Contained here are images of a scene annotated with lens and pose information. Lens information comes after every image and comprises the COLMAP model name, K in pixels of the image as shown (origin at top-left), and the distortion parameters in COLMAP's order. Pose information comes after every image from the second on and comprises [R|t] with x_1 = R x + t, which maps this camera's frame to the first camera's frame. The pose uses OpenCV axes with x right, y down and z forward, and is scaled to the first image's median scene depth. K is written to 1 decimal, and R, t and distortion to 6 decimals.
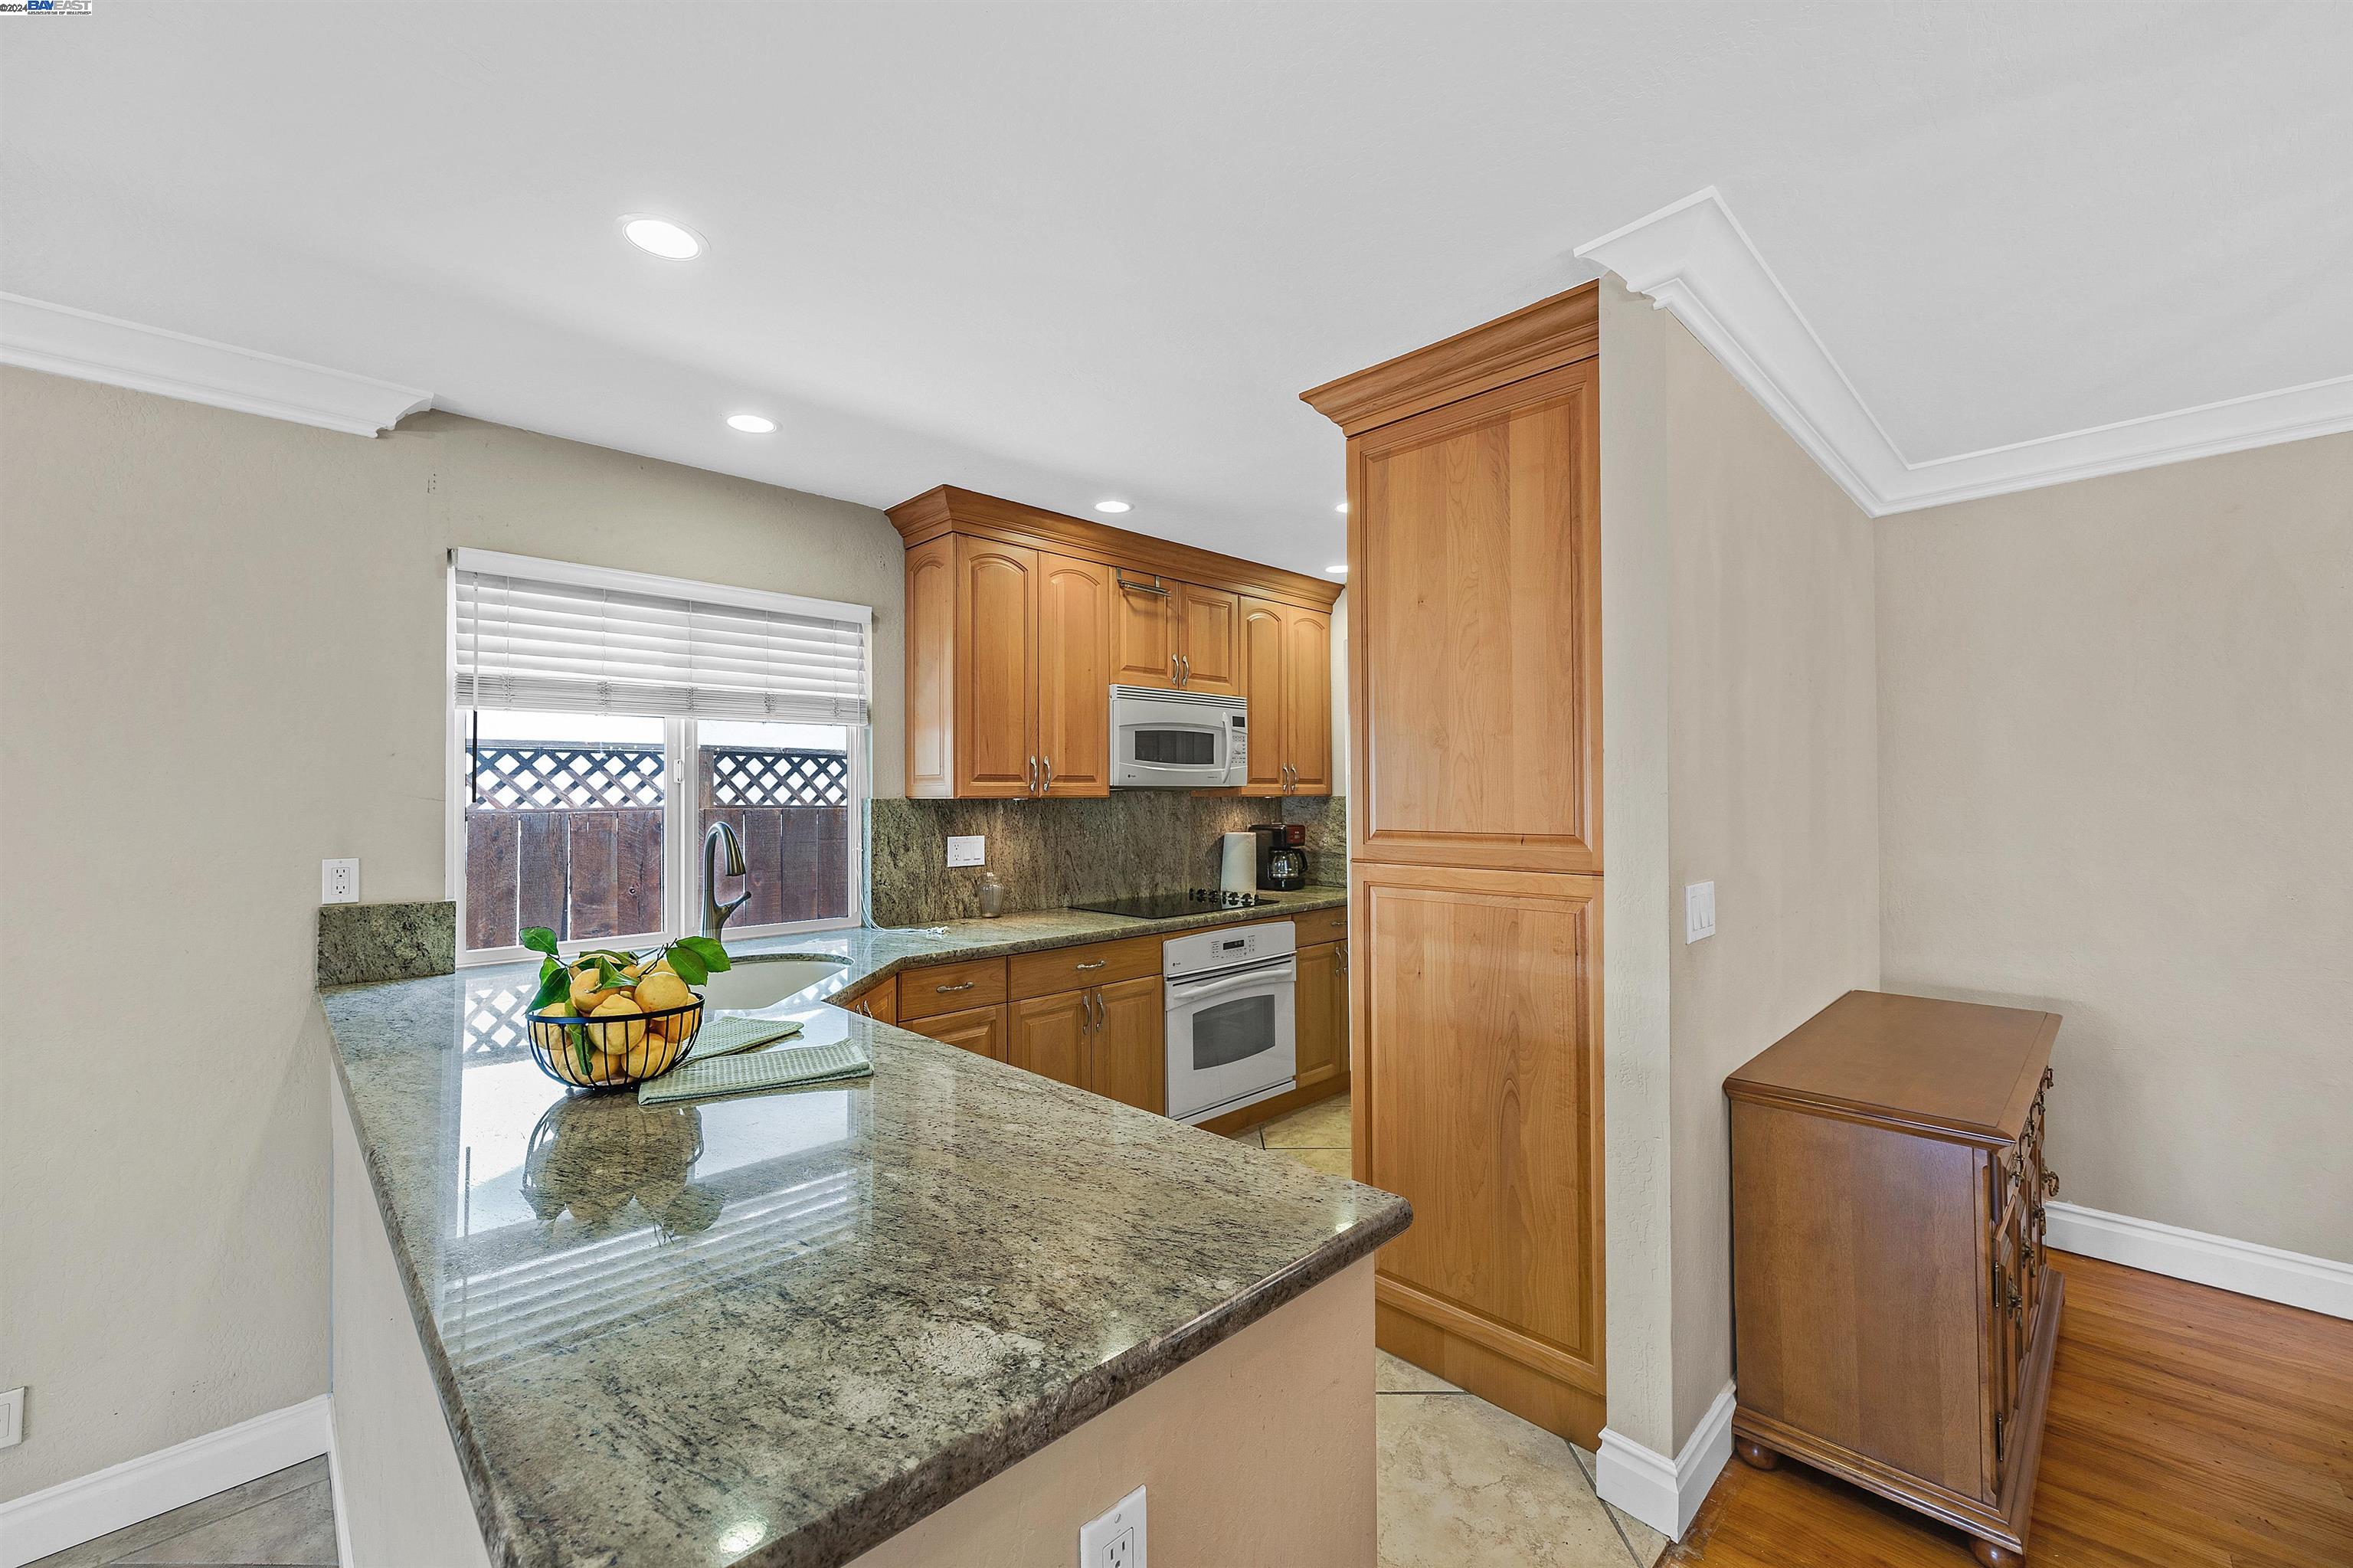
lens RADIAL K [[941.0, 0, 1172.7], [0, 941.0, 779.2], [0, 0, 1]] dist [-0.002760, -0.000686]
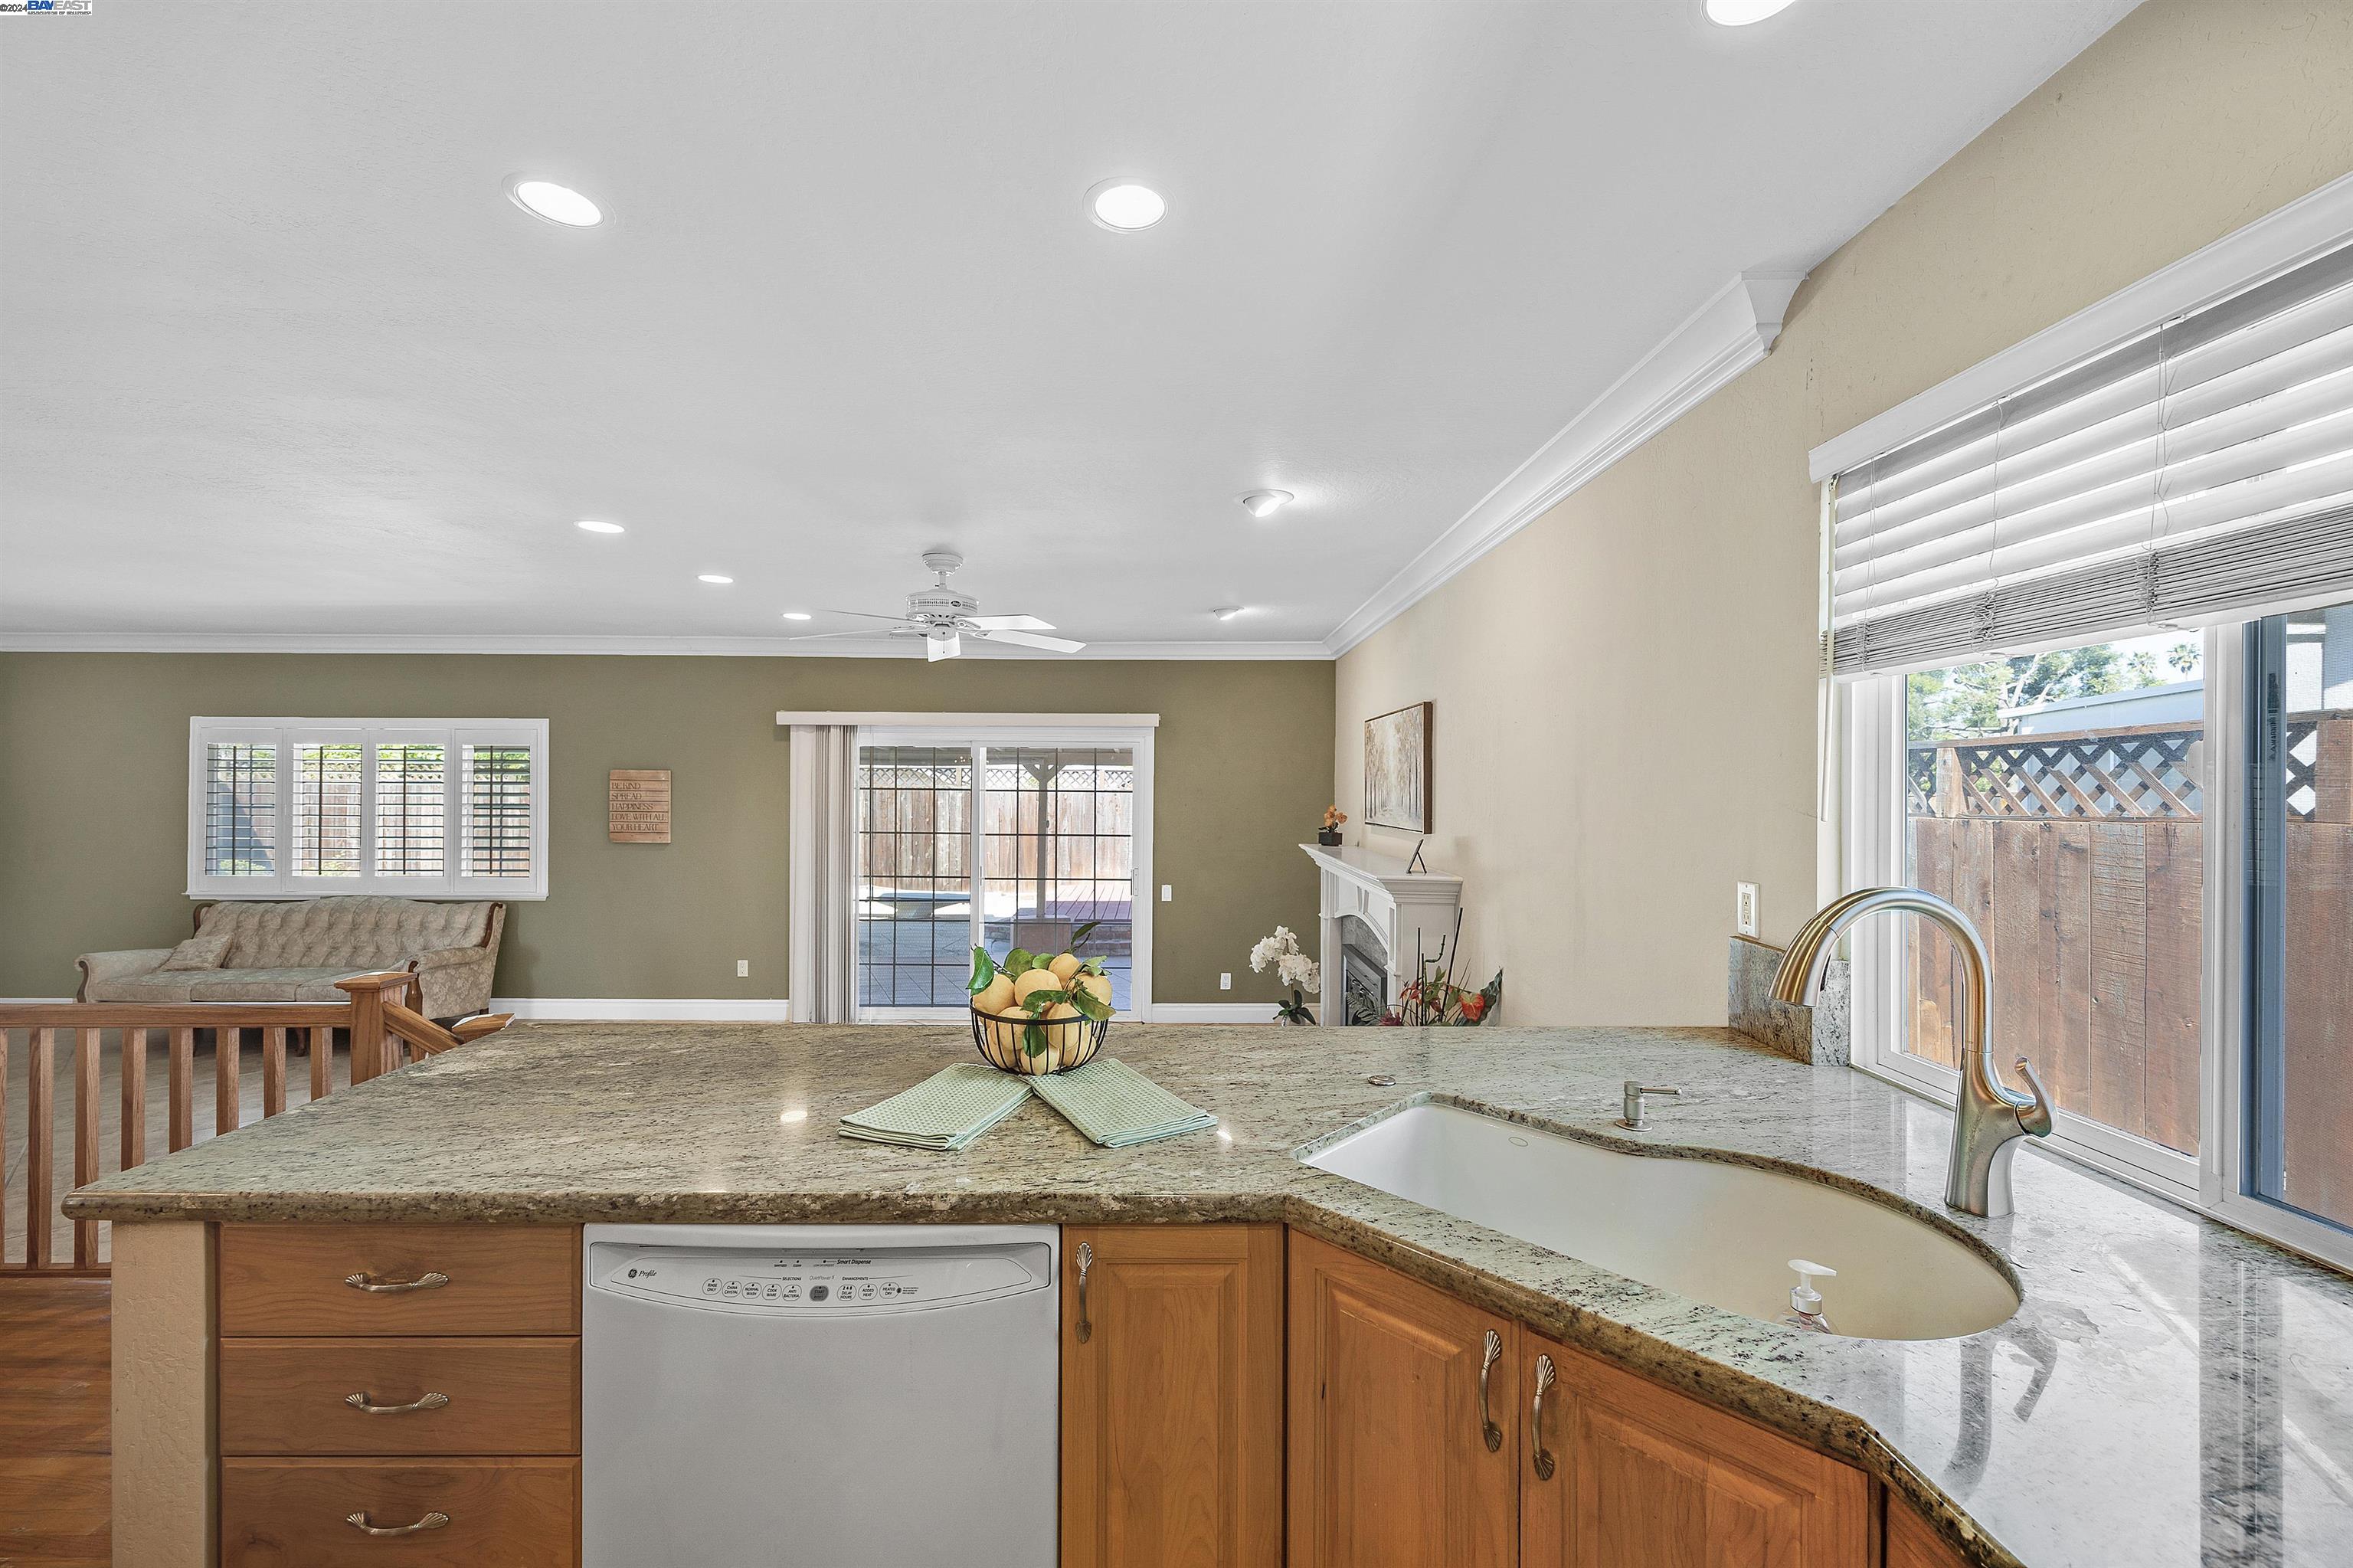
lens RADIAL K [[941.0, 0, 1180.4], [0, 941.0, 783.9], [0, 0, 1]] dist [-0.002760, -0.000686]
pose [[-0.688453, 0.002580, -0.725276, 0.050691], [0.013238, 0.999872, -0.009009, -0.001873], [0.725160, -0.015803, -0.688399, 0.944107]]
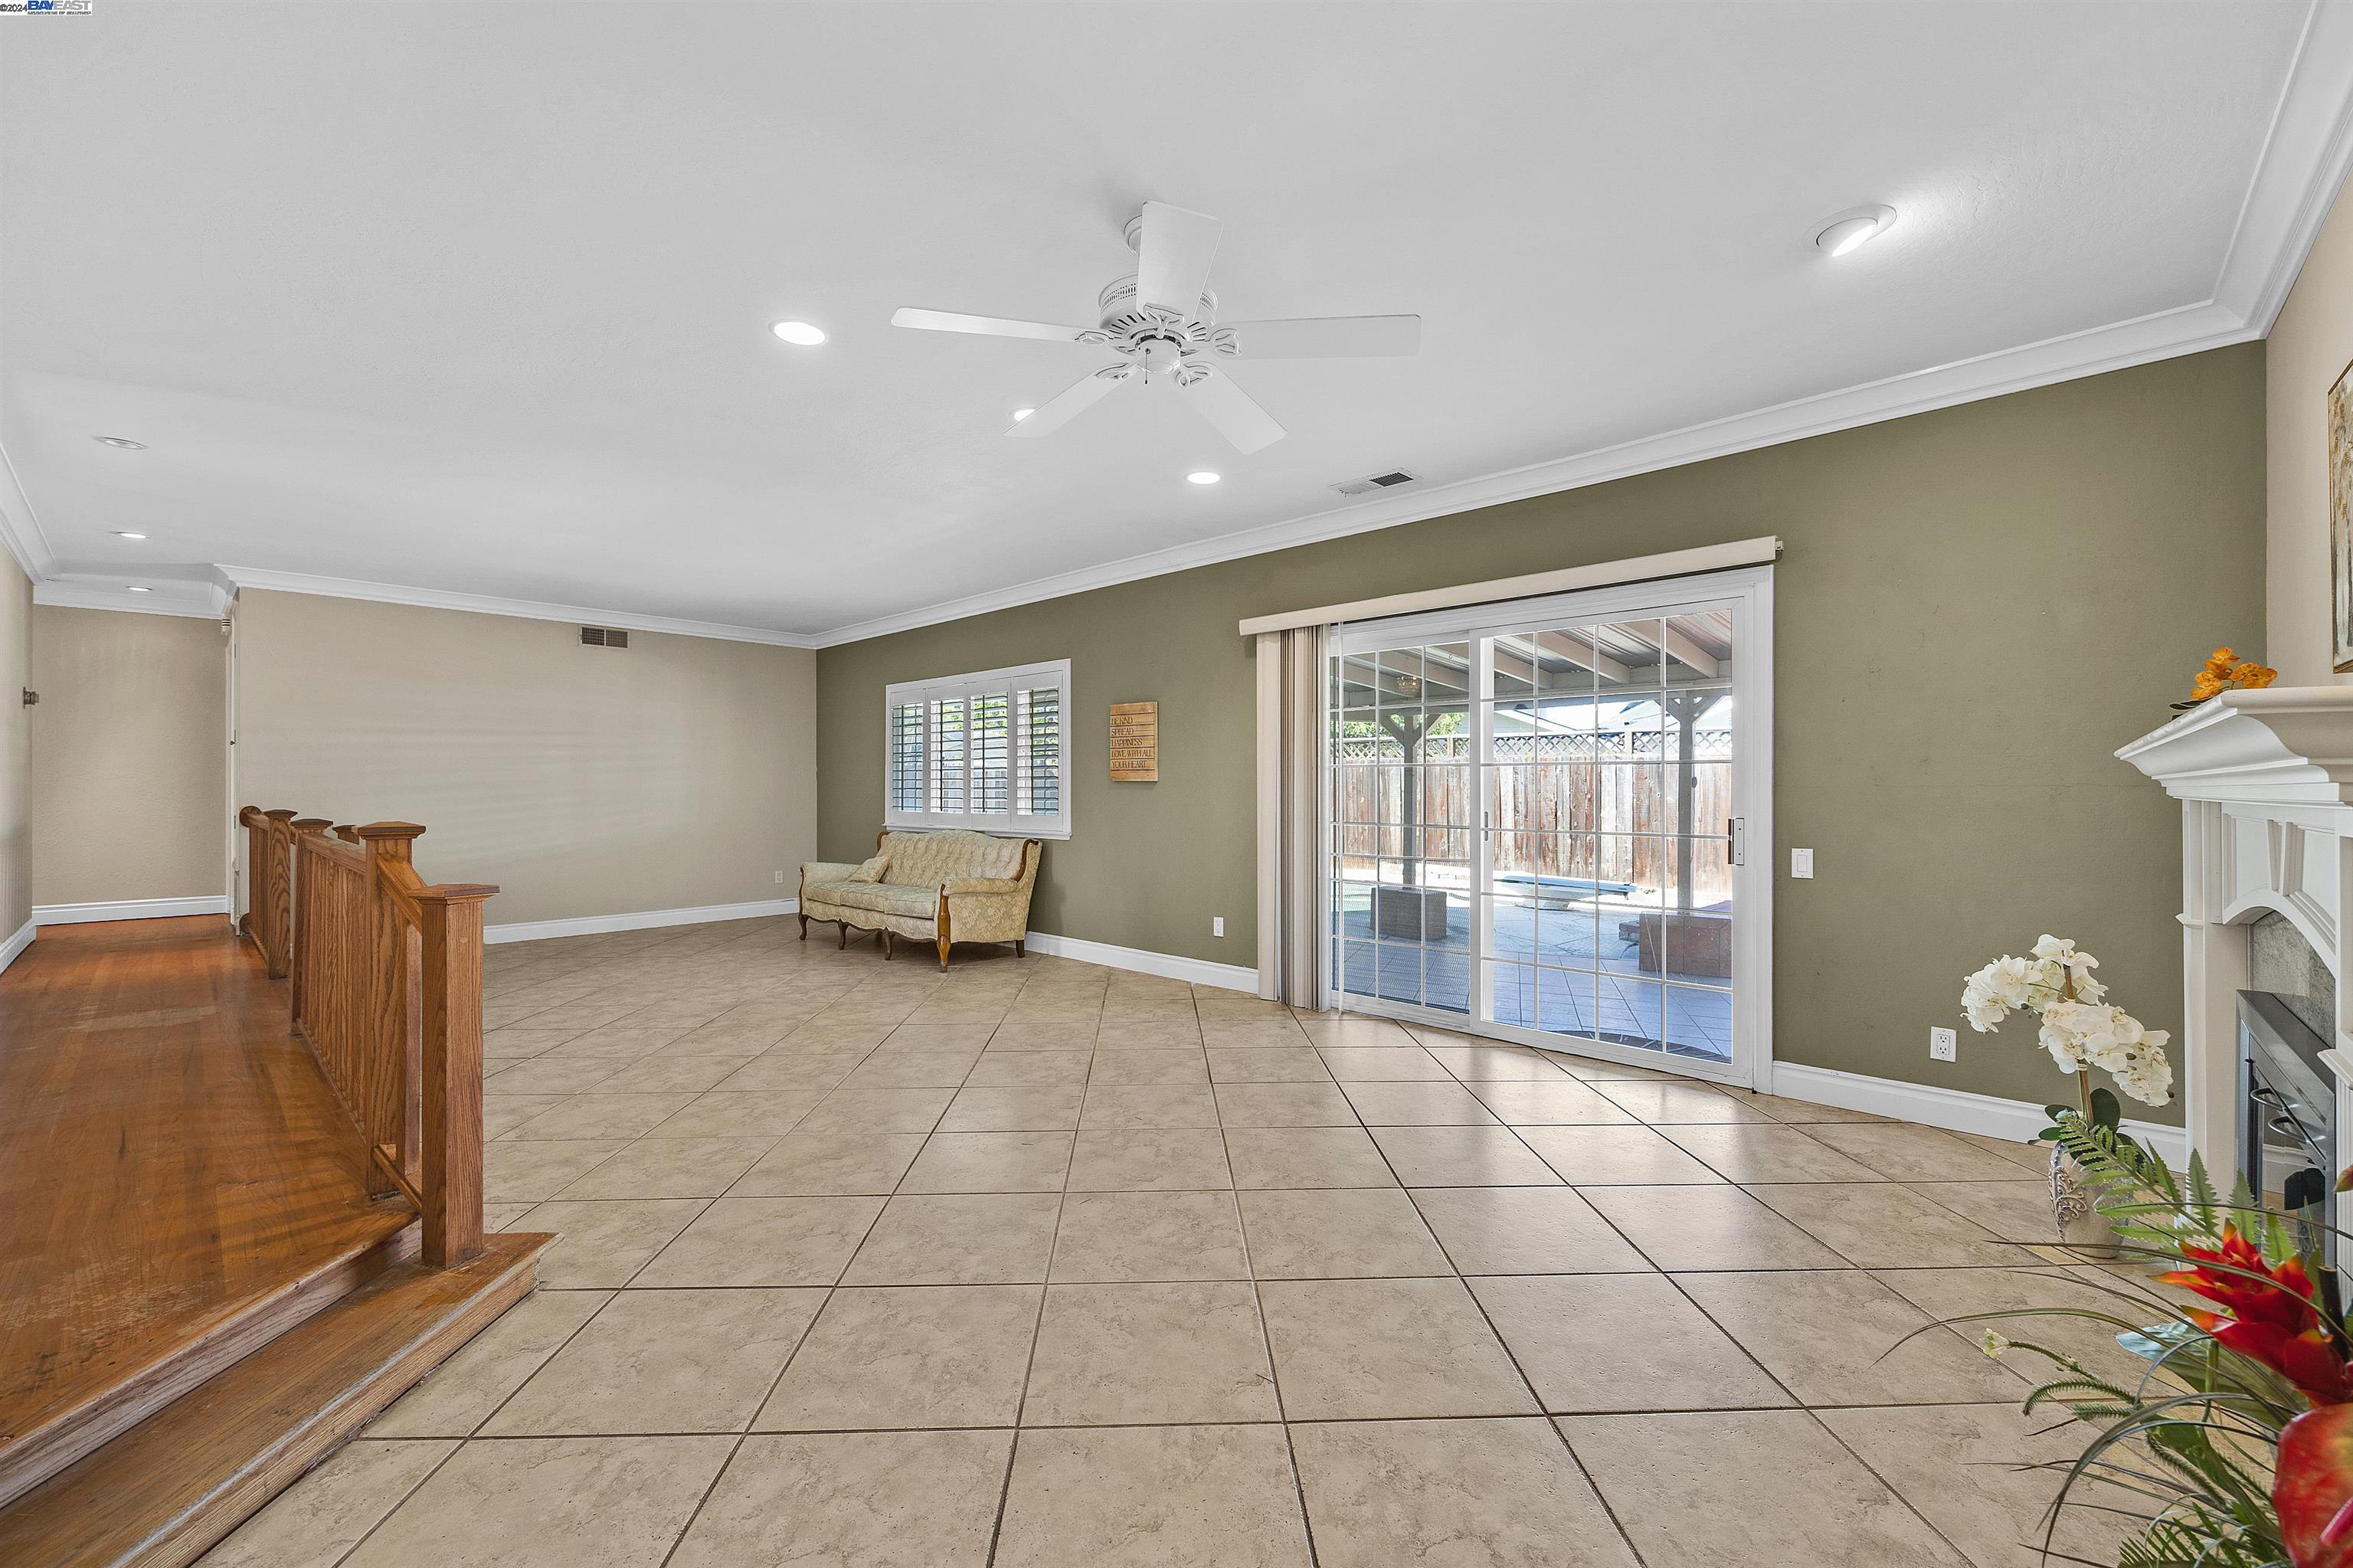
lens RADIAL K [[941.0, 0, 1178.1], [0, 941.0, 781.5], [0, 0, 1]] dist [-0.002760, -0.000686]
pose [[-0.999082, 0.008000, -0.042093, -0.668507], [0.009110, 0.999614, -0.026229, 0.151148], [0.041867, -0.026589, -0.998769, 0.573422]]
